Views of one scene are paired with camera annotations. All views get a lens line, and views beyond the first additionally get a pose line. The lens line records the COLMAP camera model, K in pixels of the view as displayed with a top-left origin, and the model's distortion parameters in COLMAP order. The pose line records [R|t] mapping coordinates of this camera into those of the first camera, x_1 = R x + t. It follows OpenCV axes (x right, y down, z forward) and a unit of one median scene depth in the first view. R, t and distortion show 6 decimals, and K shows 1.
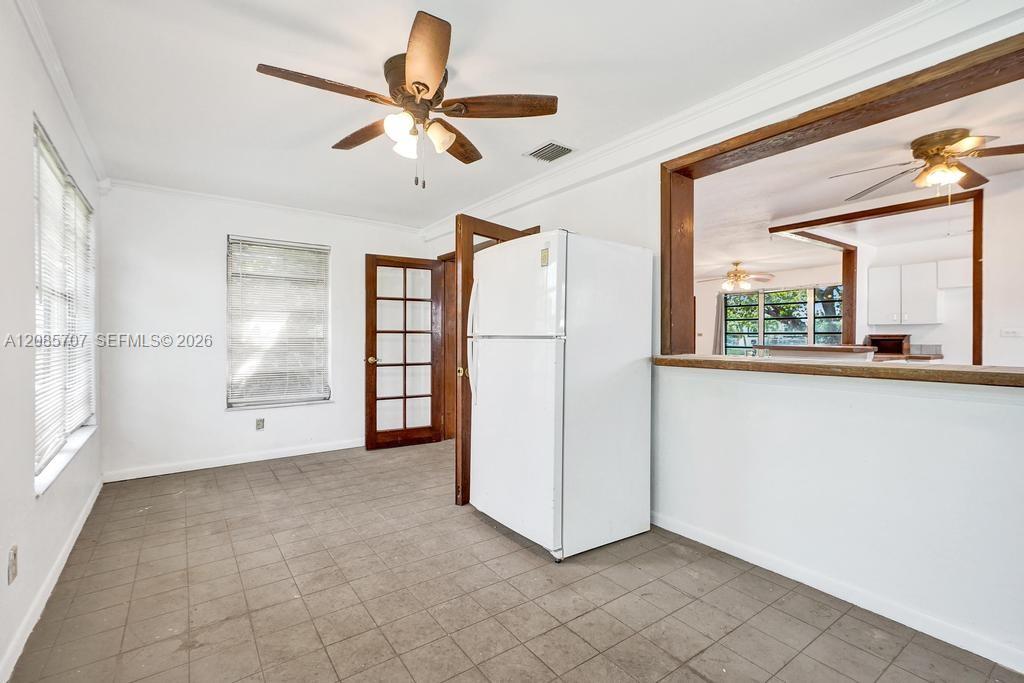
lens RADIAL K [[456.4, 0, 514.8], [0, 456.4, 337.2], [0, 0, 1]] dist [0.004499, -0.001074]
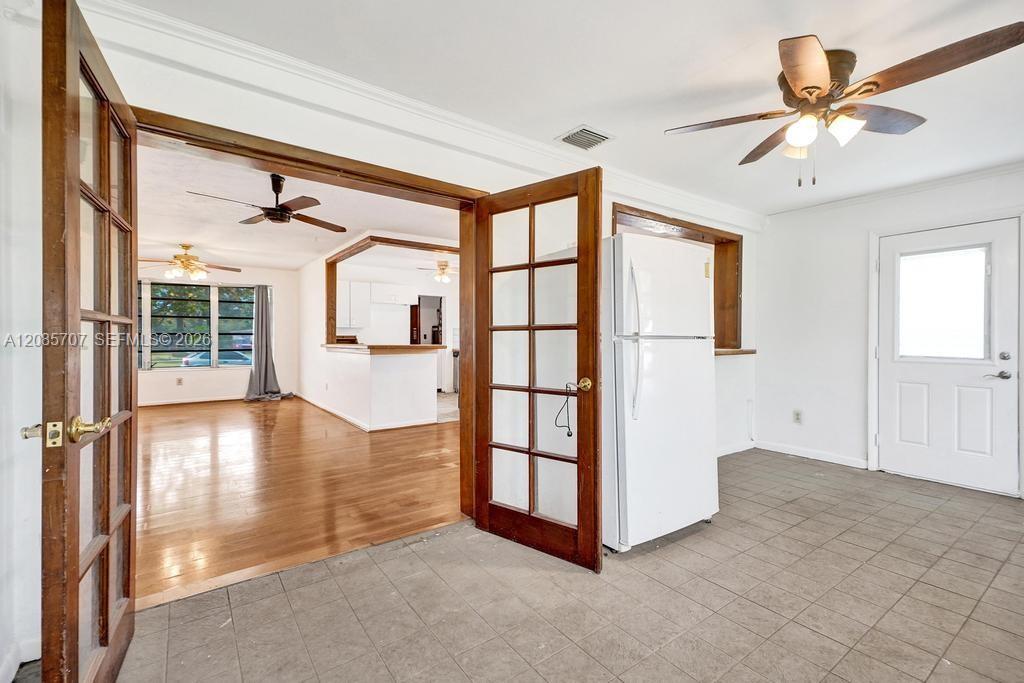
lens RADIAL K [[456.4, 0, 510.8], [0, 456.4, 339.8], [0, 0, 1]] dist [0.004499, -0.001074]
pose [[0.007458, 0.000017, 0.999972, -0.393320], [0.004908, 0.999988, -0.000053, 0.006346], [-0.999960, 0.004908, 0.007458, 0.542086]]
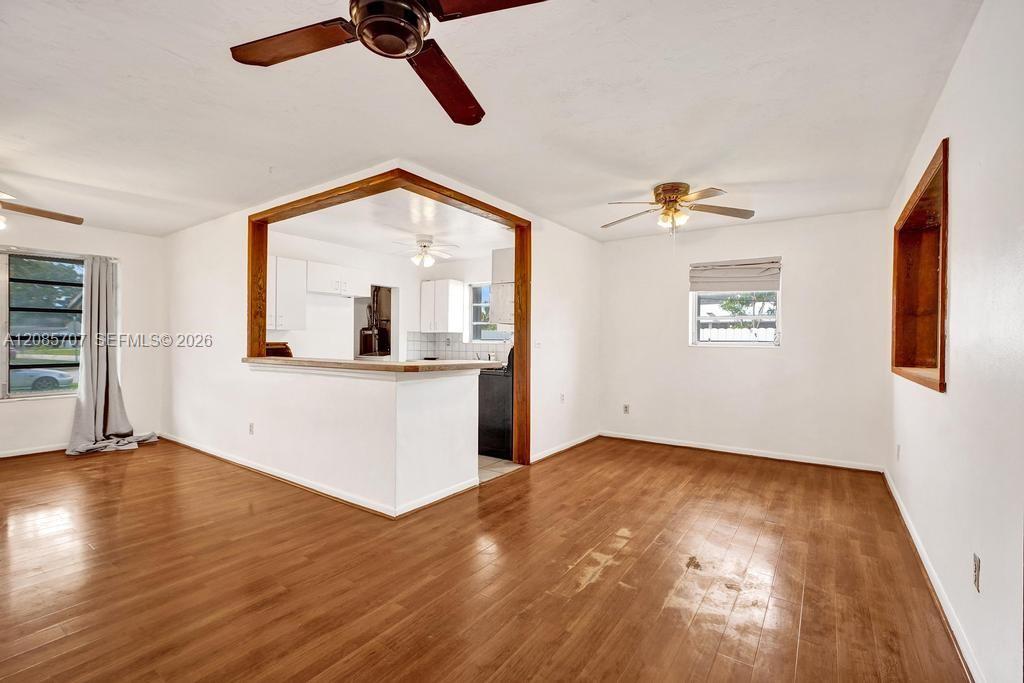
lens RADIAL K [[456.4, 0, 507.7], [0, 456.4, 343.5], [0, 0, 1]] dist [0.004499, -0.001074]
pose [[-0.309301, -0.005212, 0.950950, -0.037020], [-0.000044, 0.999985, 0.005466, -0.009259], [-0.950964, 0.001649, -0.309296, 0.849308]]
